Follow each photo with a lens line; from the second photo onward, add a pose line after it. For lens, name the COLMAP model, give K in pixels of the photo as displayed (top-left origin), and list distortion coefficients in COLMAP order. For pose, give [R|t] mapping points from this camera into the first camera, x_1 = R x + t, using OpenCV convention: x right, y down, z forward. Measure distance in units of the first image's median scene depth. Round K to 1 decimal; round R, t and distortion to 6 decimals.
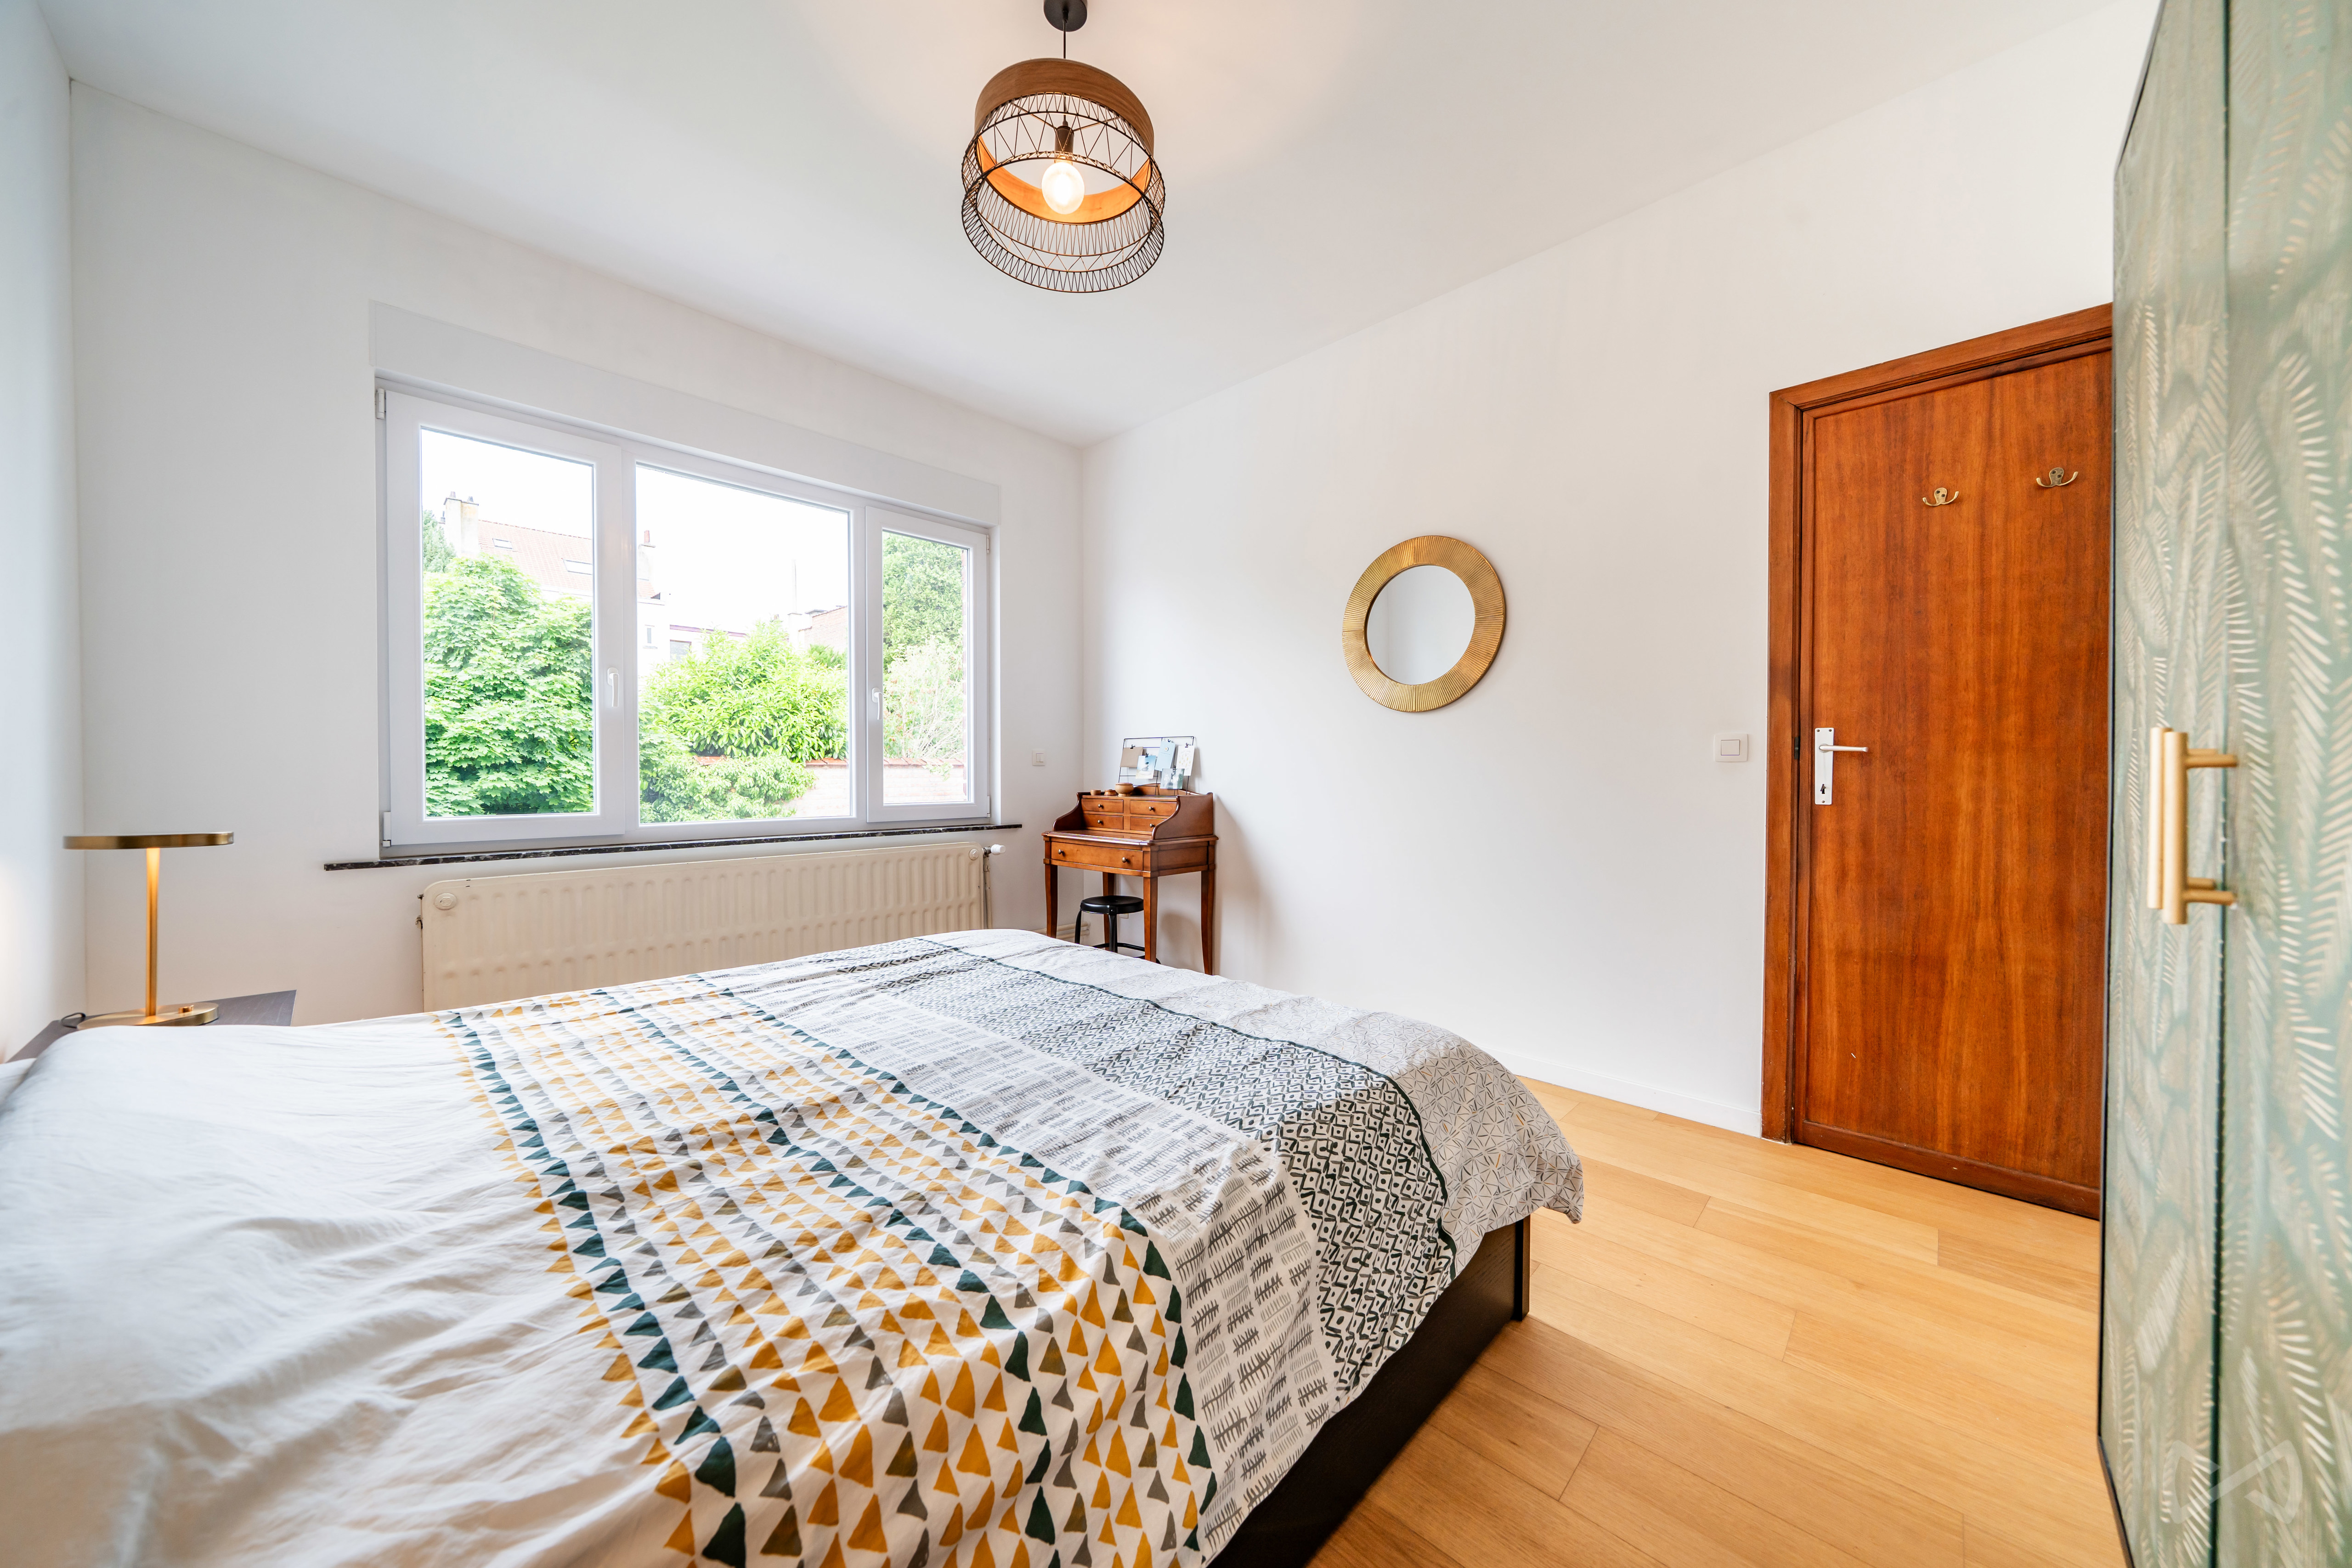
lens RADIAL K [[806.6, 0, 1173.4], [0, 806.6, 778.8], [0, 0, 1]] dist [-0.002035, -0.000269]
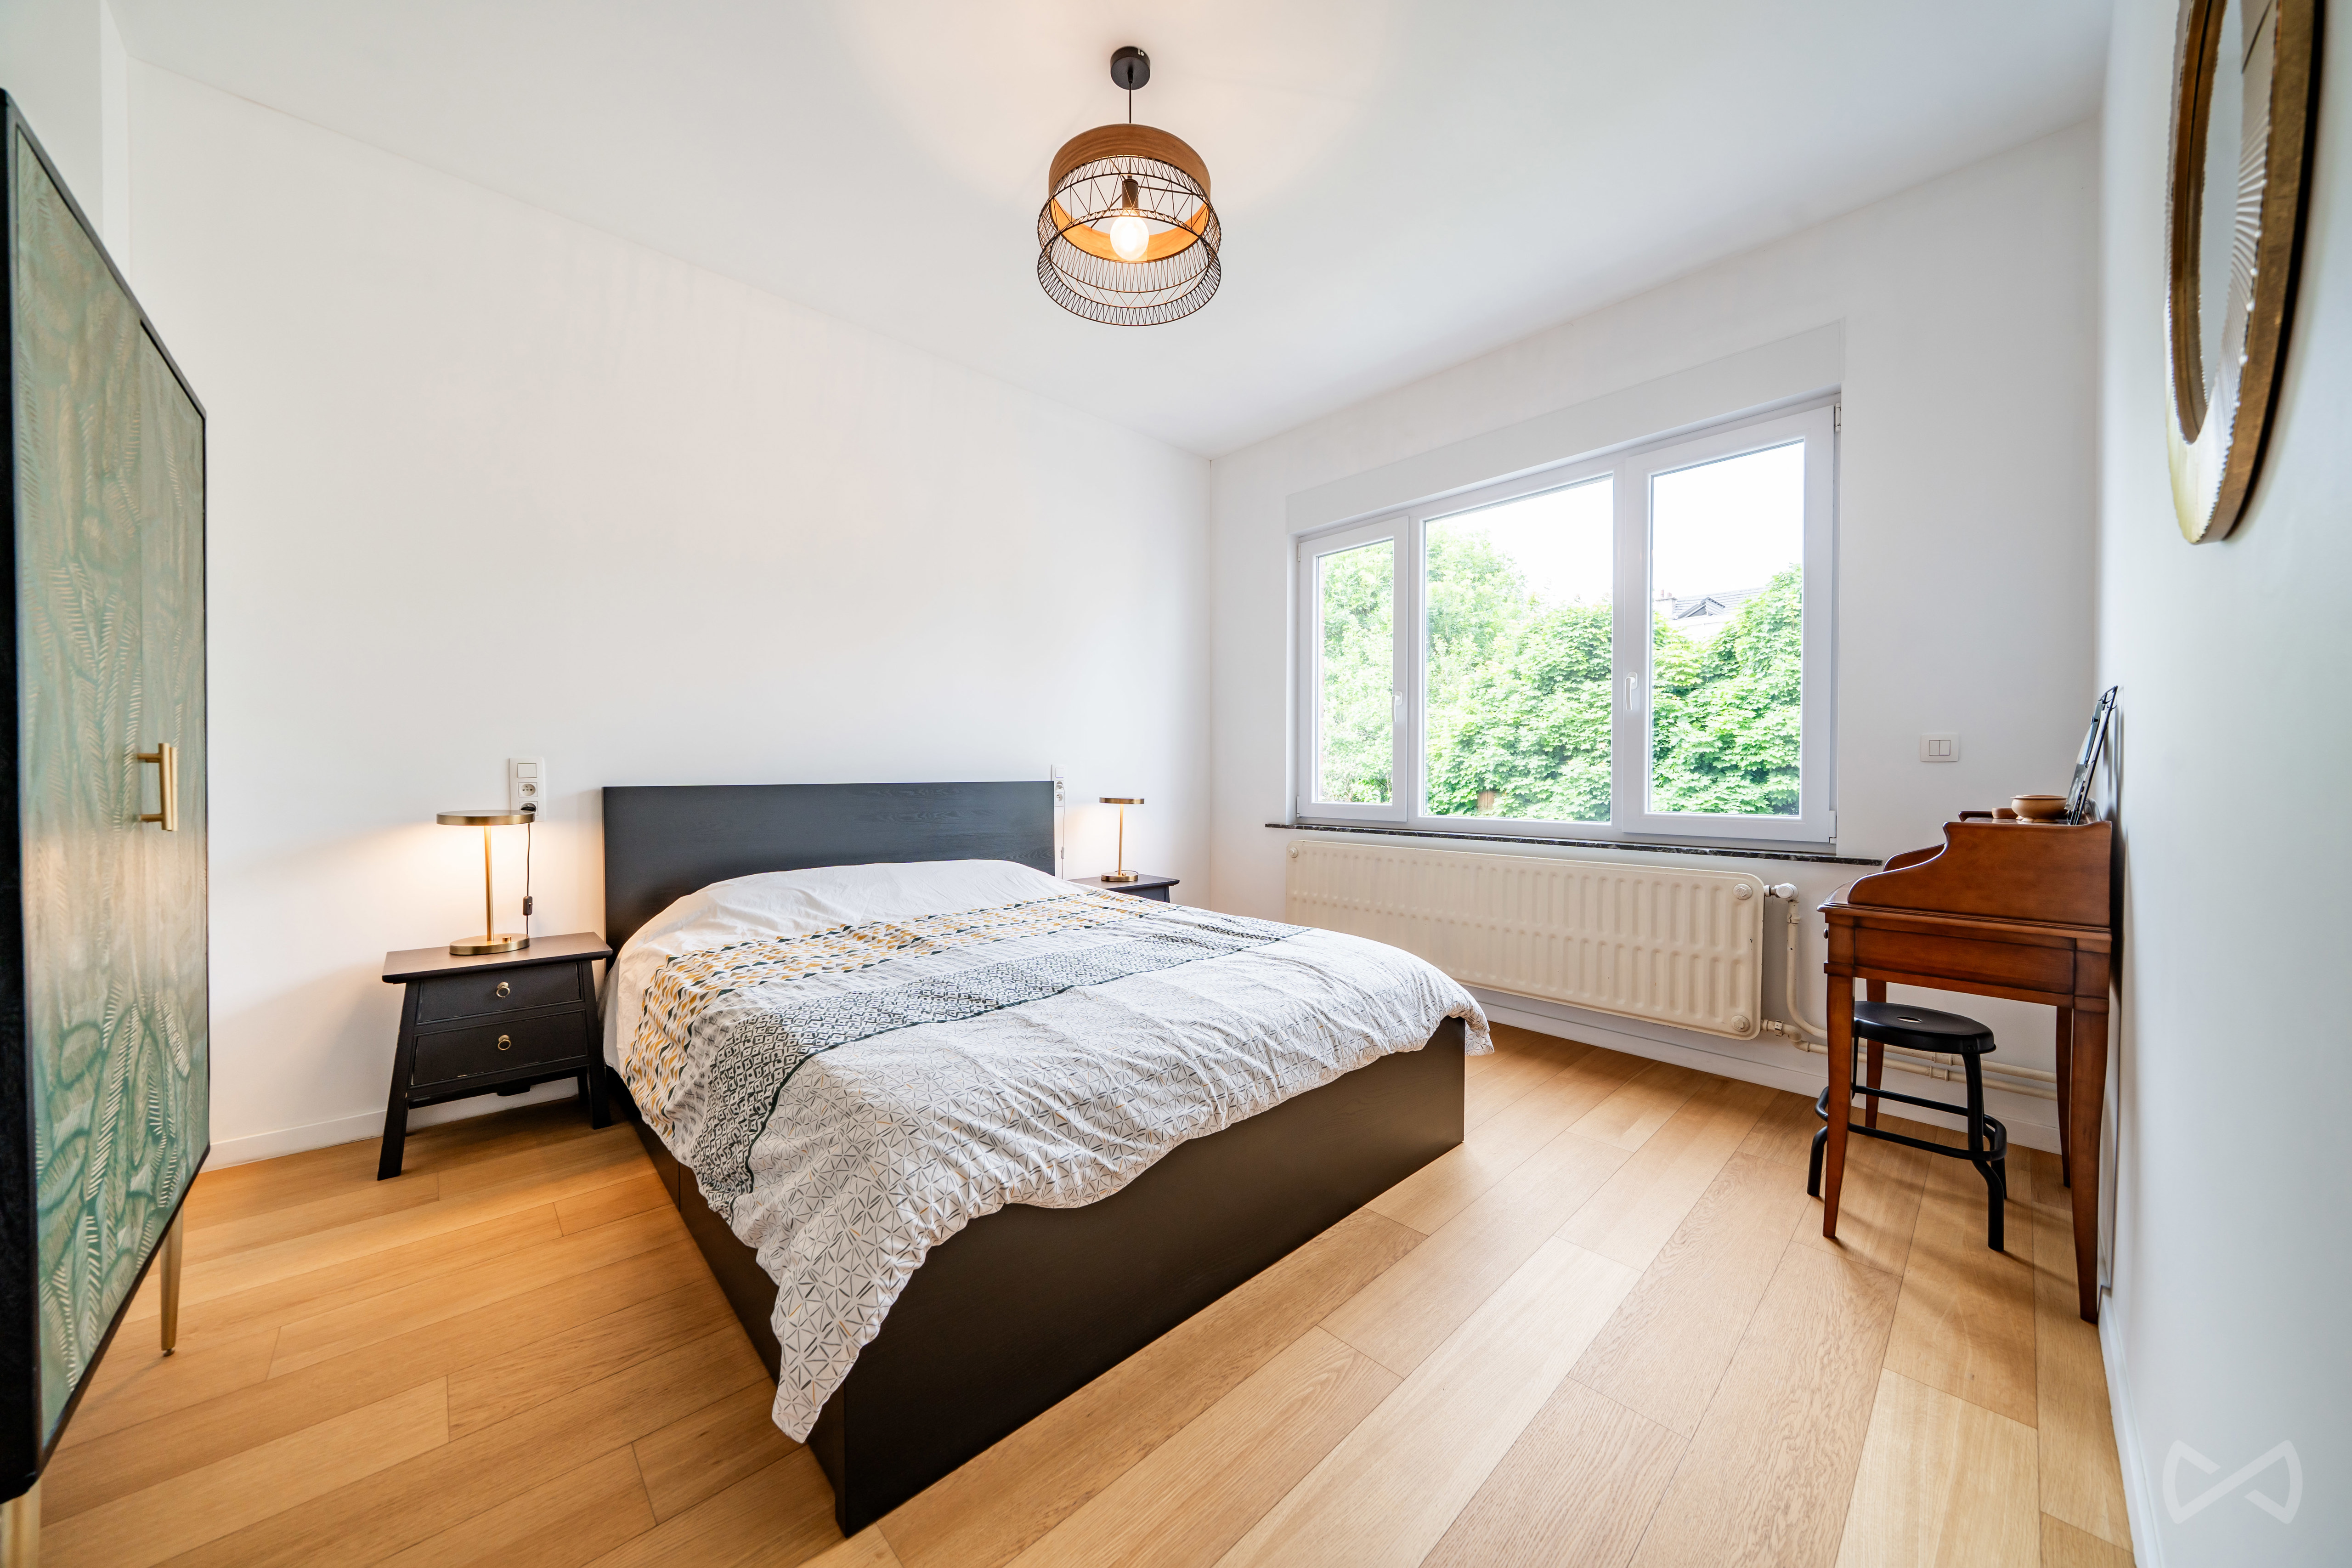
lens RADIAL K [[806.6, 0, 1173.4], [0, 806.6, 778.8], [0, 0, 1]] dist [-0.002035, -0.000269]
pose [[-0.057897, 0.005955, -0.998305, 0.462209], [-0.013325, 0.999889, 0.006737, -0.000918], [0.998234, 0.013693, -0.057811, 0.548261]]
